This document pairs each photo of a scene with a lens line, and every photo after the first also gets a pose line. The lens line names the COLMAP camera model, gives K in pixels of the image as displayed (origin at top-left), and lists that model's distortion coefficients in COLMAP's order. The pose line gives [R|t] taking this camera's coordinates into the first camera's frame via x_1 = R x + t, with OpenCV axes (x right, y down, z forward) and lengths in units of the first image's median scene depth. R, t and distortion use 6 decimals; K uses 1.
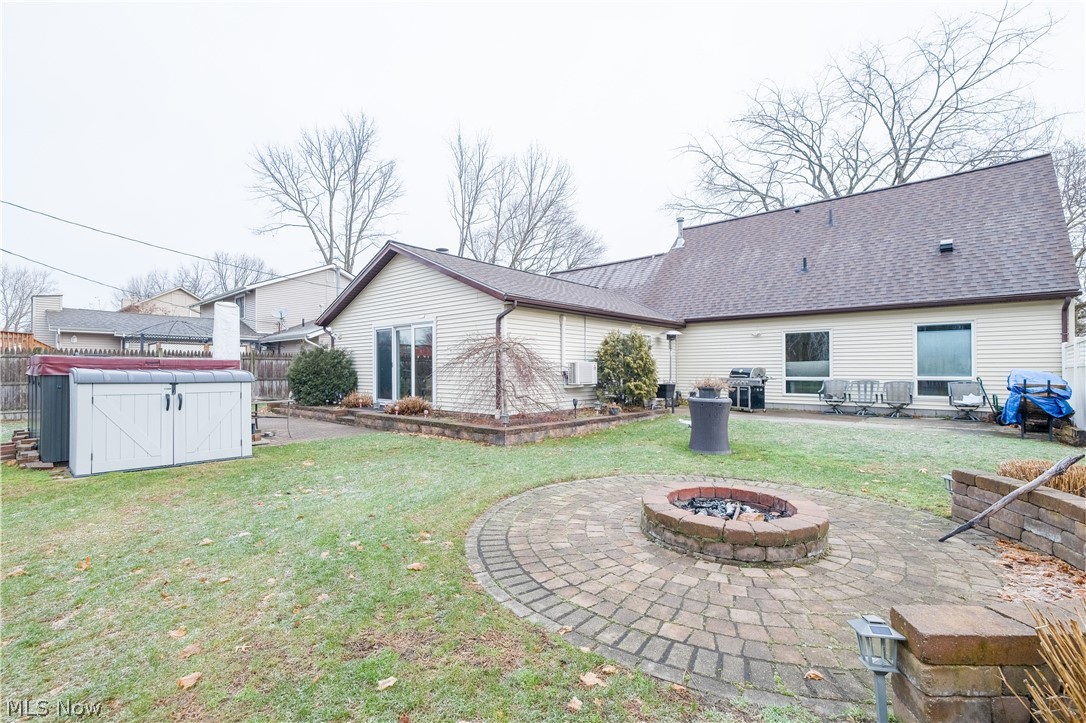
lens RADIAL K [[473.3, 0, 540.7], [0, 473.3, 362.3], [0, 0, 1]] dist [0.001502, -0.000772]
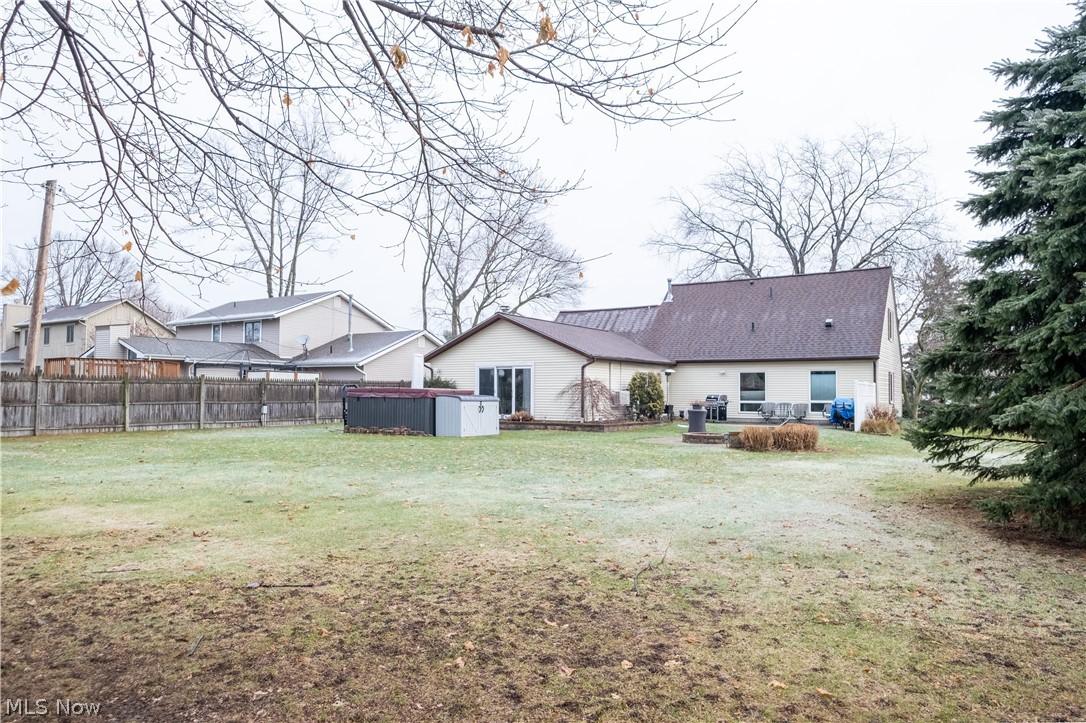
lens RADIAL K [[688.7, 0, 544.0], [0, 688.7, 365.2], [0, 0, 1]] dist [0.006120, 0.001710]
pose [[0.988489, 0.012234, 0.150796, -0.500175], [-0.008811, 0.999689, -0.023344, -0.029809], [-0.151035, 0.021746, 0.988289, -1.236751]]
